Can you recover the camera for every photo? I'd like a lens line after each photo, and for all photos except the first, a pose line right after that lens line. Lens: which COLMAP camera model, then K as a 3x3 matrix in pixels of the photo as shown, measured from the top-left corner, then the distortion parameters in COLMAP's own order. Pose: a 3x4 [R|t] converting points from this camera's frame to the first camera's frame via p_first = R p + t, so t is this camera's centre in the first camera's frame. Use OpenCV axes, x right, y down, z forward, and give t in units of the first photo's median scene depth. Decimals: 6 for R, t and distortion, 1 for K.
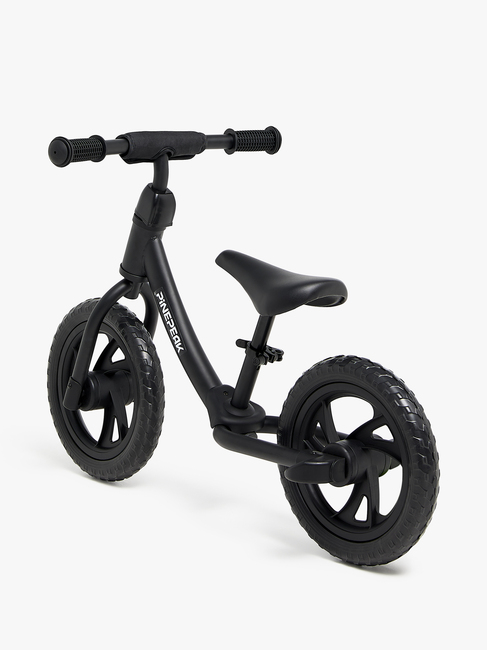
lens RADIAL K [[1038.7, 0, 243.5], [0, 1038.7, 325.0], [0, 0, 1]] dist [-0.004344, -0.010752]
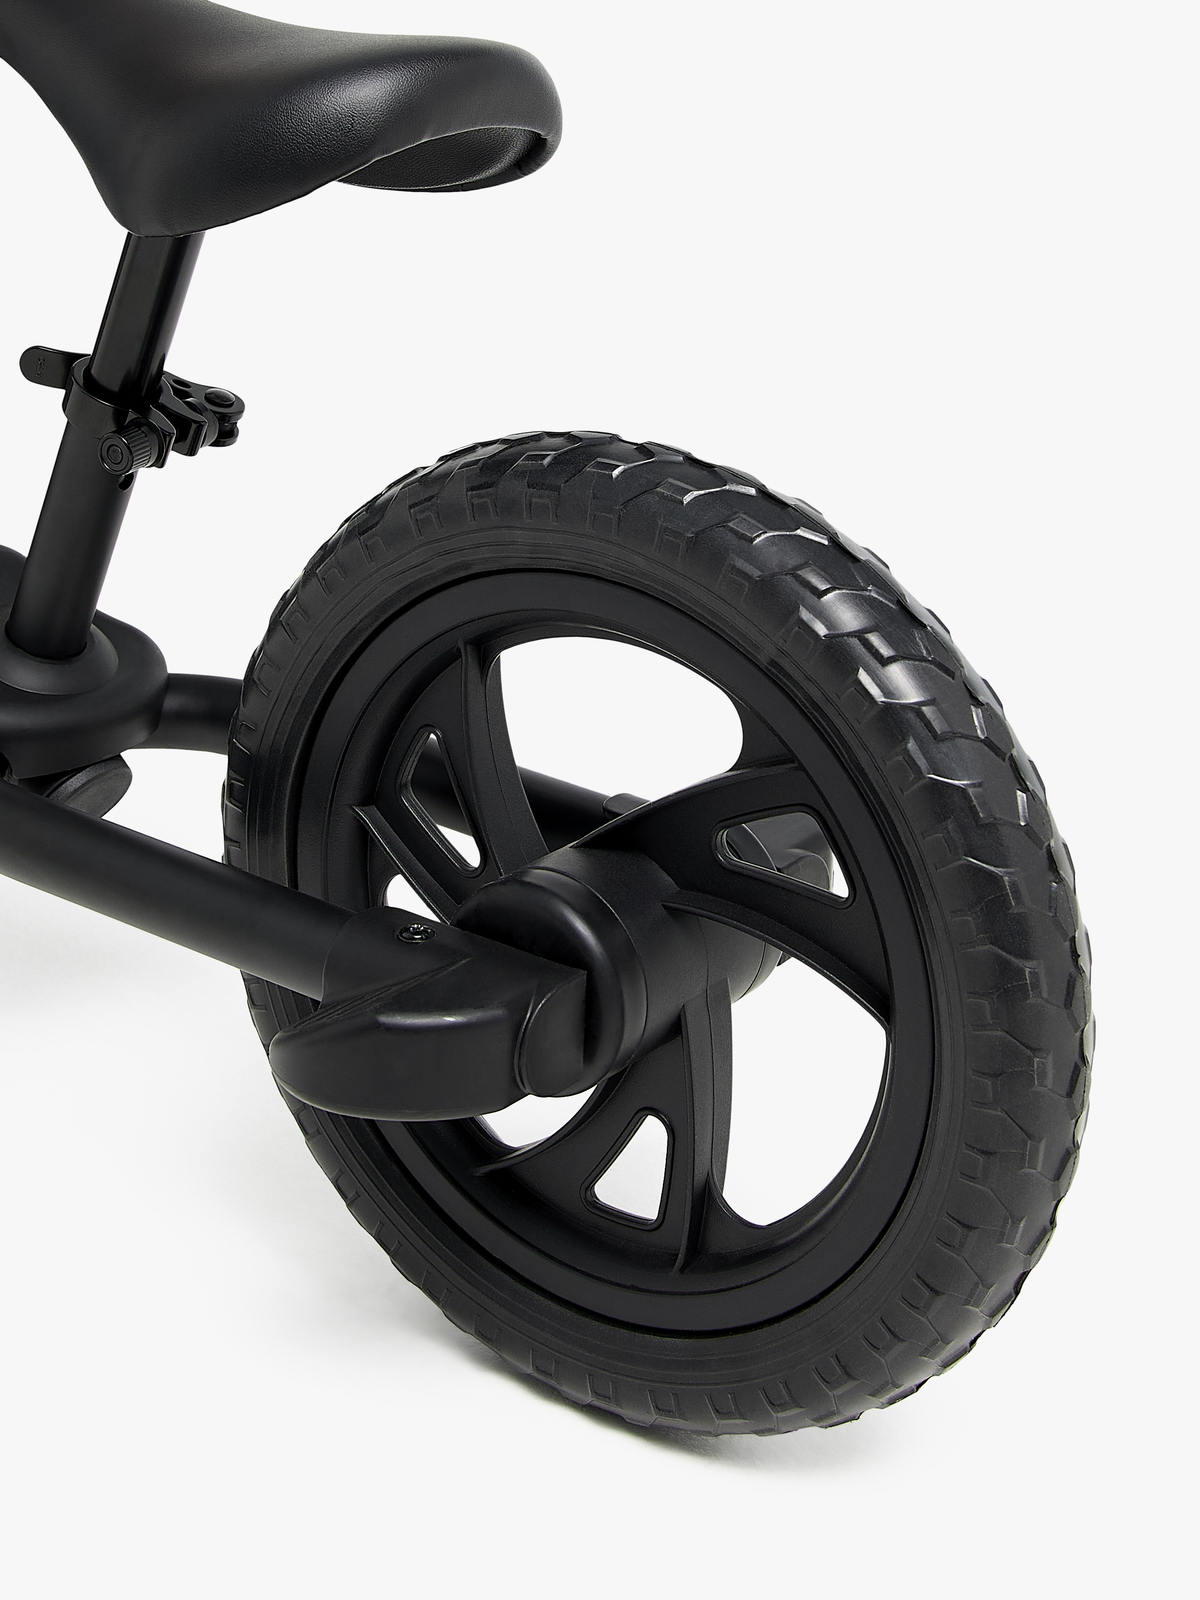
lens RADIAL K [[1481.0, 0, 600.0], [0, 1481.0, 800.0], [0, 0, 1]] dist [0.184242, -0.001682]
pose [[0.951184, -0.026080, 0.307519, 0.008405], [-0.045798, 0.973463, 0.224213, 0.032361], [-0.305206, -0.227352, 0.924749, 0.664174]]
